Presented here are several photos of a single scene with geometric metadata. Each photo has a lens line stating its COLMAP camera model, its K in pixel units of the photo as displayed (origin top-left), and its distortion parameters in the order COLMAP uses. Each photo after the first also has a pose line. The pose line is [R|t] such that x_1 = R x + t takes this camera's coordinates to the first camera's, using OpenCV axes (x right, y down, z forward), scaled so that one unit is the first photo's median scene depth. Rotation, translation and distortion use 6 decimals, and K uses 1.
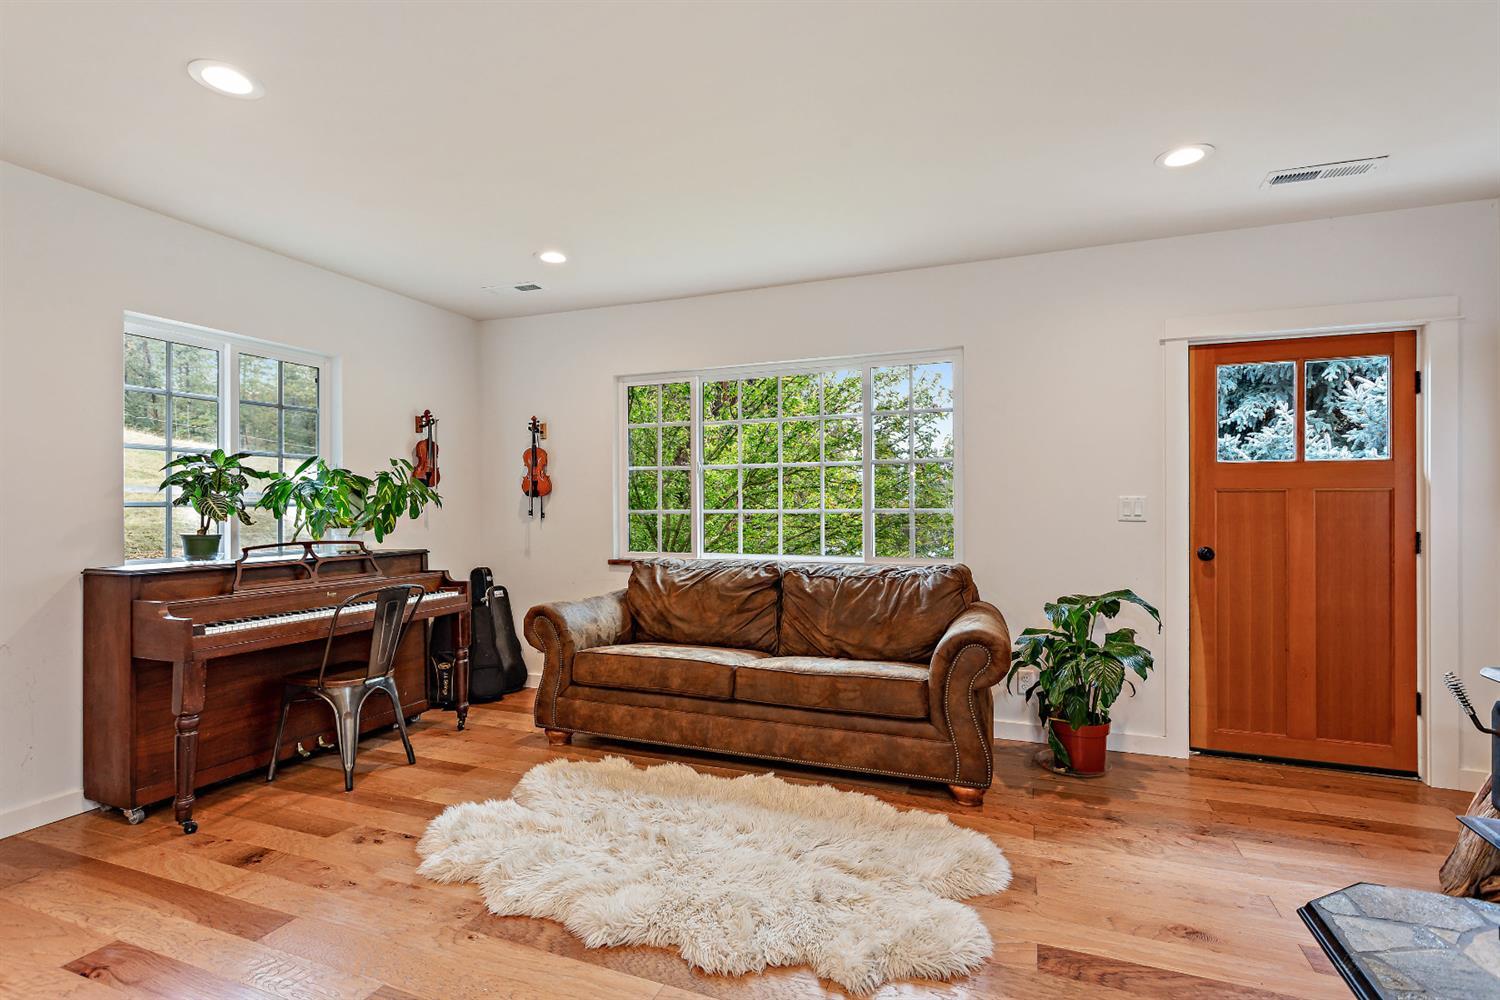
lens RADIAL K [[717.8, 0, 750.8], [0, 717.8, 497.0], [0, 0, 1]] dist [0.001066, -0.000456]
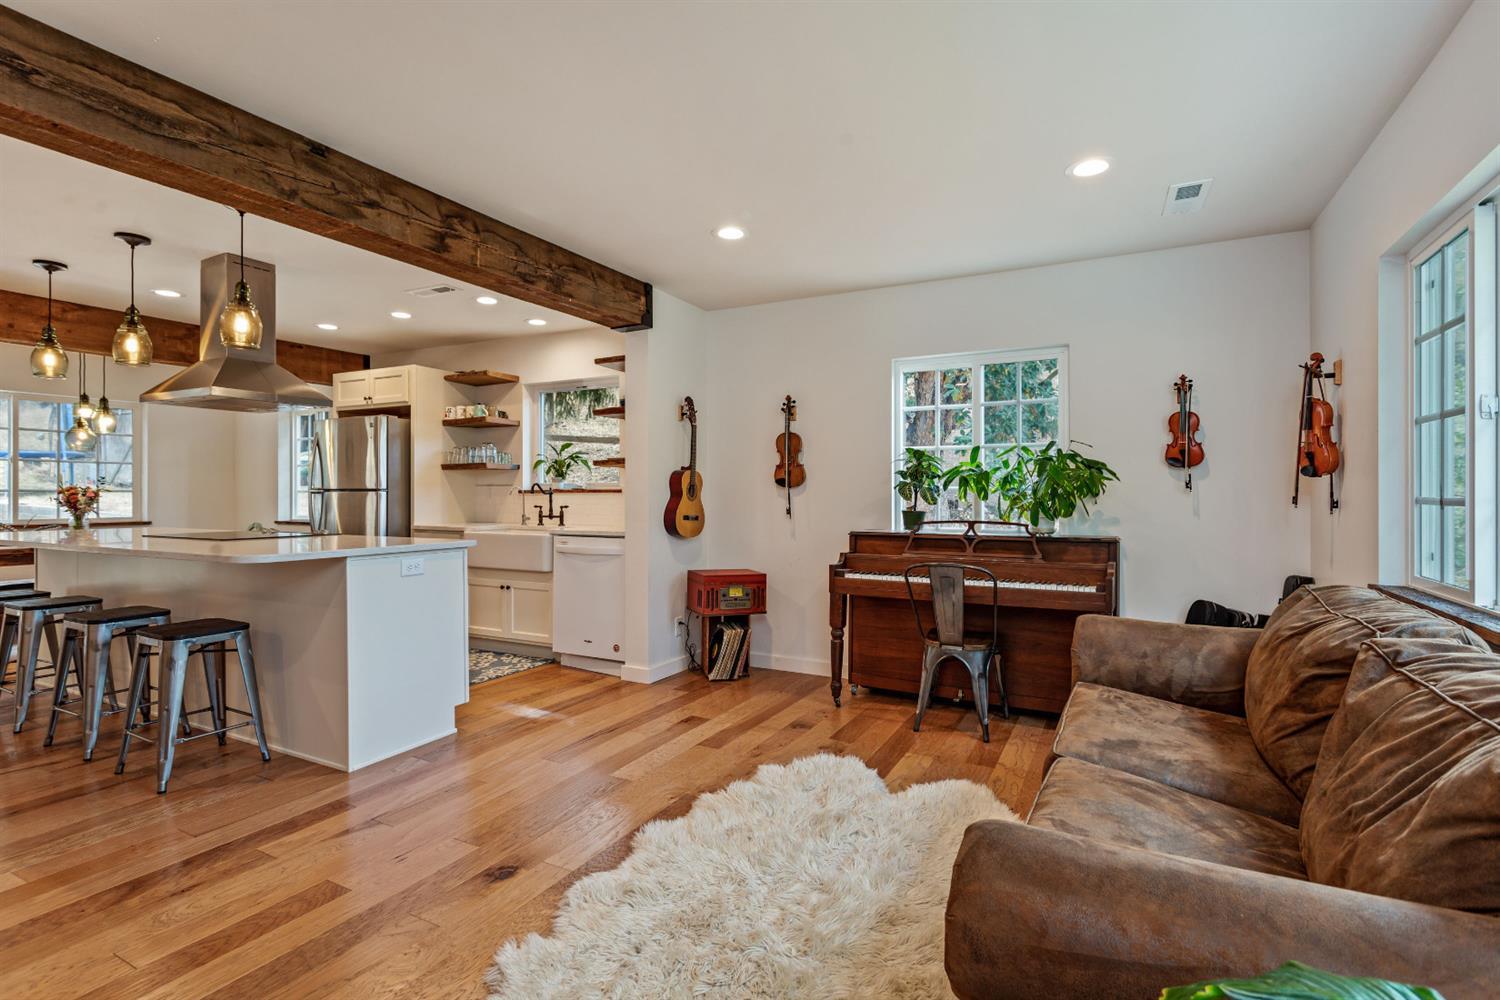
lens RADIAL K [[717.8, 0, 744.0], [0, 717.8, 493.6], [0, 0, 1]] dist [0.001066, -0.000456]
pose [[-0.120226, 0.006371, -0.992726, 0.610486], [0.014326, 0.999886, 0.004682, 0.008372], [0.992643, -0.013659, -0.120304, 0.819104]]
